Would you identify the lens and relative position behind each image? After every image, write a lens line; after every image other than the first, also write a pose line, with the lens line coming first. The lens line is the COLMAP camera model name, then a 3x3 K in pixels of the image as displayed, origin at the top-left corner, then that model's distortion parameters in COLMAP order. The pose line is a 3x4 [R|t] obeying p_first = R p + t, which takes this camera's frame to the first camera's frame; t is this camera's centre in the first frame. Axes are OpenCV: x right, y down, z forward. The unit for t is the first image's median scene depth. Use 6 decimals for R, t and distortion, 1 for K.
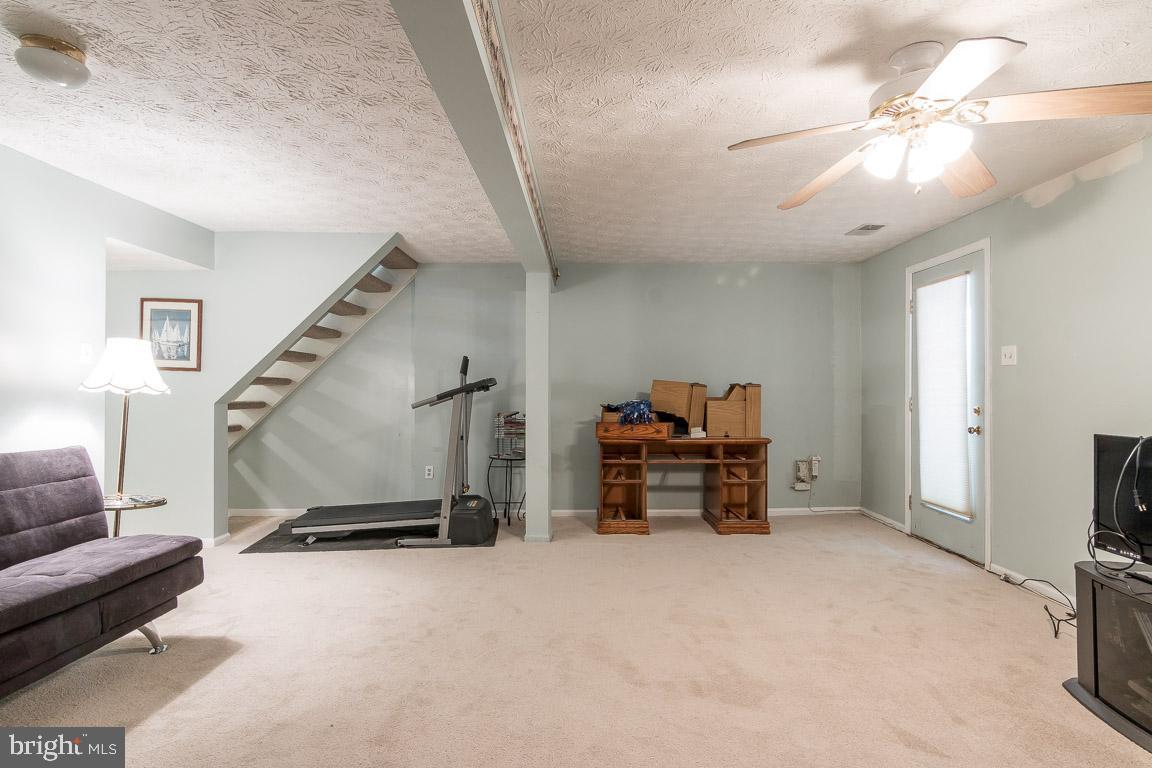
lens RADIAL K [[596.0, 0, 576.0], [0, 596.0, 384.0], [0, 0, 1]] dist [-0.000396, 0.000198]
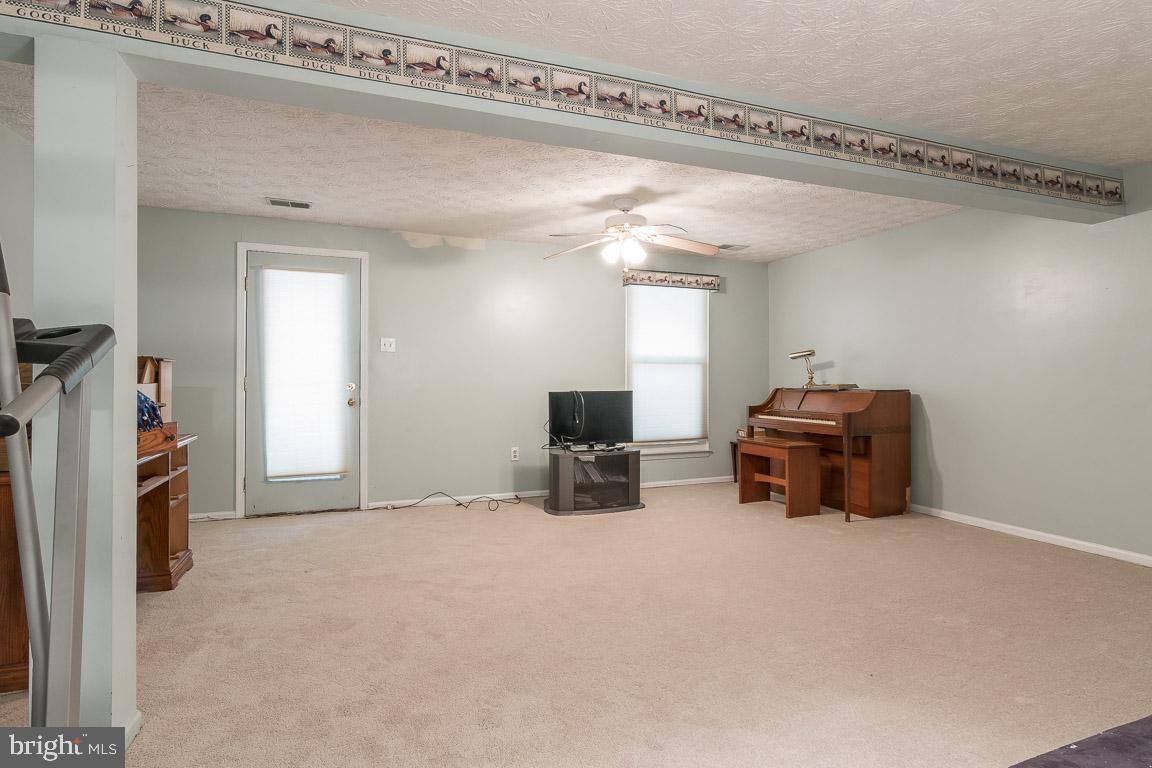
lens RADIAL K [[581.7, 0, 579.4], [0, 581.7, 380.9], [0, 0, 1]] dist [-0.002701, 0.000350]
pose [[-0.379957, -0.006000, 0.924985, -0.672256], [-0.011844, 0.999929, 0.001621, 0.027193], [-0.924928, -0.010339, -0.380001, 1.089922]]
